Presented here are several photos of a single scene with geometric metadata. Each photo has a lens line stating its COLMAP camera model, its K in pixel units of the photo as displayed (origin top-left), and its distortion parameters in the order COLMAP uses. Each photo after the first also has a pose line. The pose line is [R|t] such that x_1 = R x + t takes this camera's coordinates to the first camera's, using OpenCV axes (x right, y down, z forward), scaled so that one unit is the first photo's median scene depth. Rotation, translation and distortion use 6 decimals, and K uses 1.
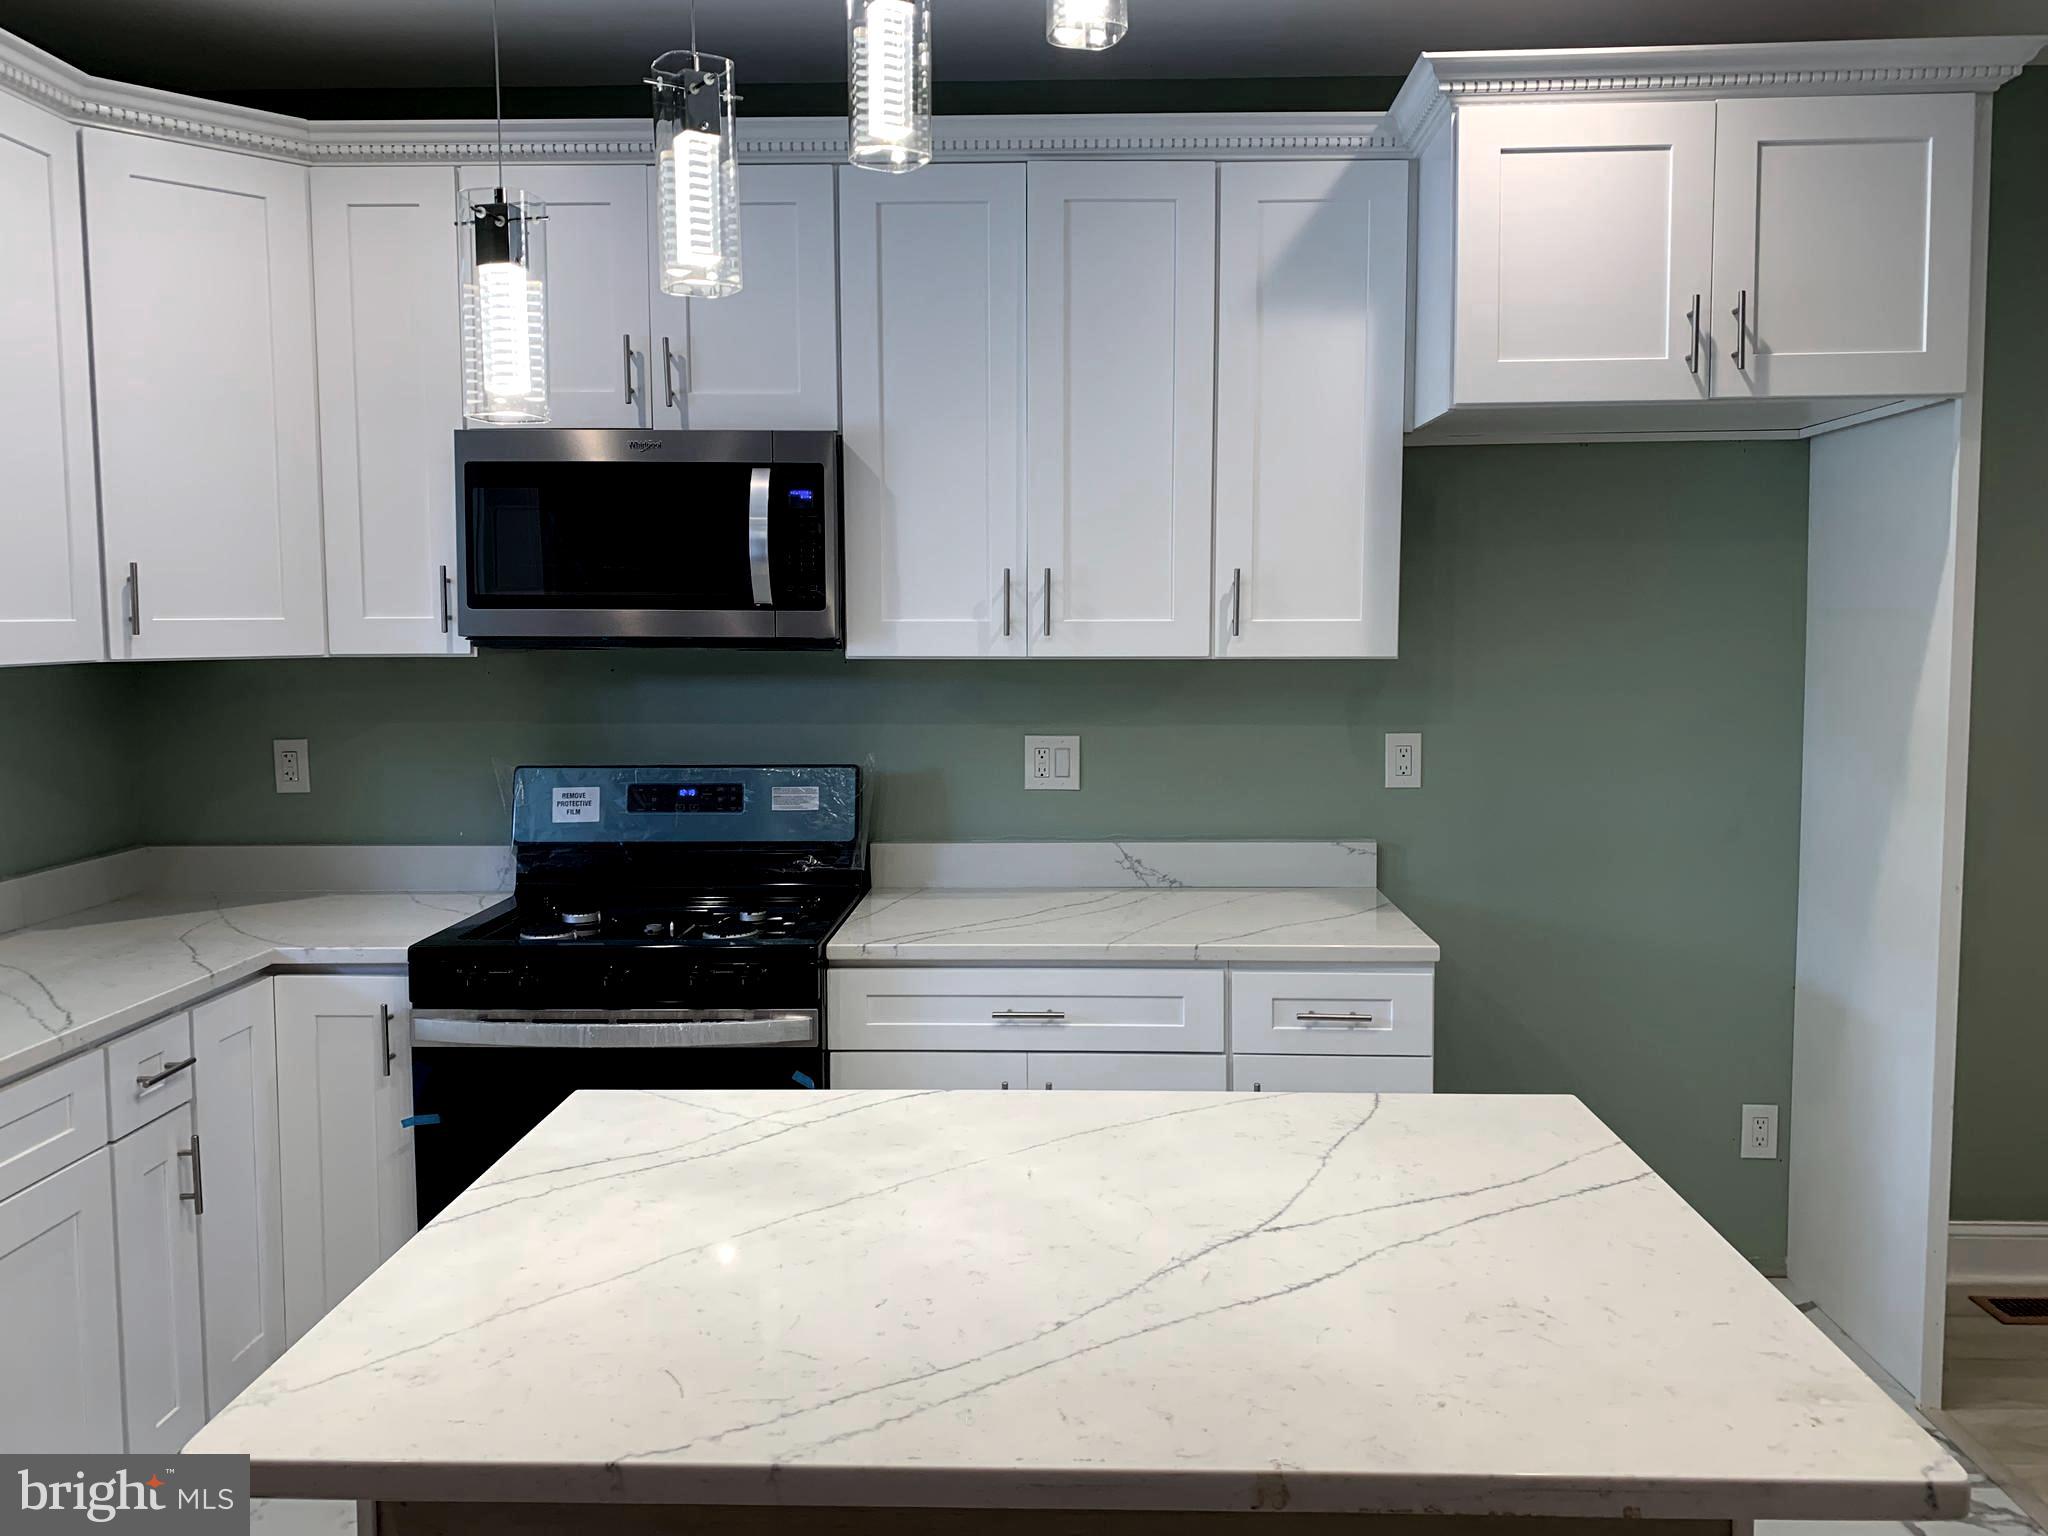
lens RADIAL K [[1575.6, 0, 1027.9], [0, 1575.6, 751.6], [0, 0, 1]] dist [0.037456, -0.035188]
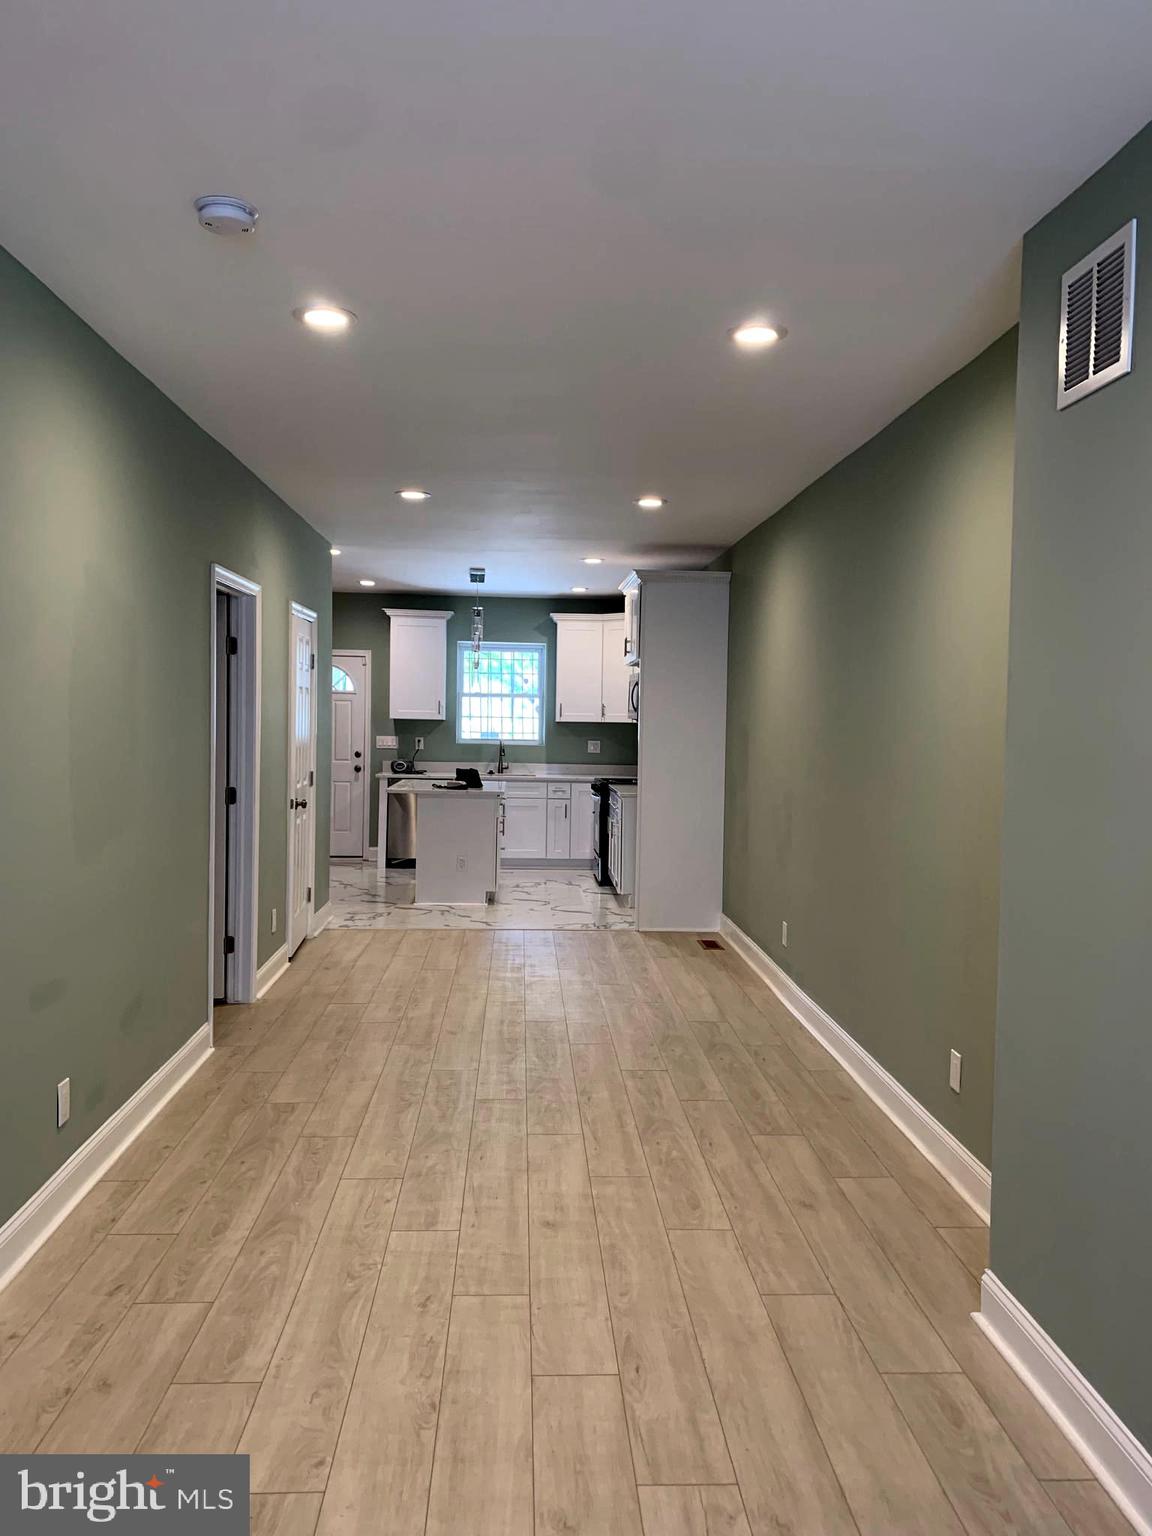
lens RADIAL K [[1181.7, 0, 573.4], [0, 1181.7, 771.0], [0, 0, 1]] dist [0.037456, -0.035188]
pose [[0.067356, 0.055773, -0.996169, 3.153166], [-0.107523, 0.993027, 0.048327, -0.070852], [0.991918, 0.103856, 0.072884, 0.610186]]
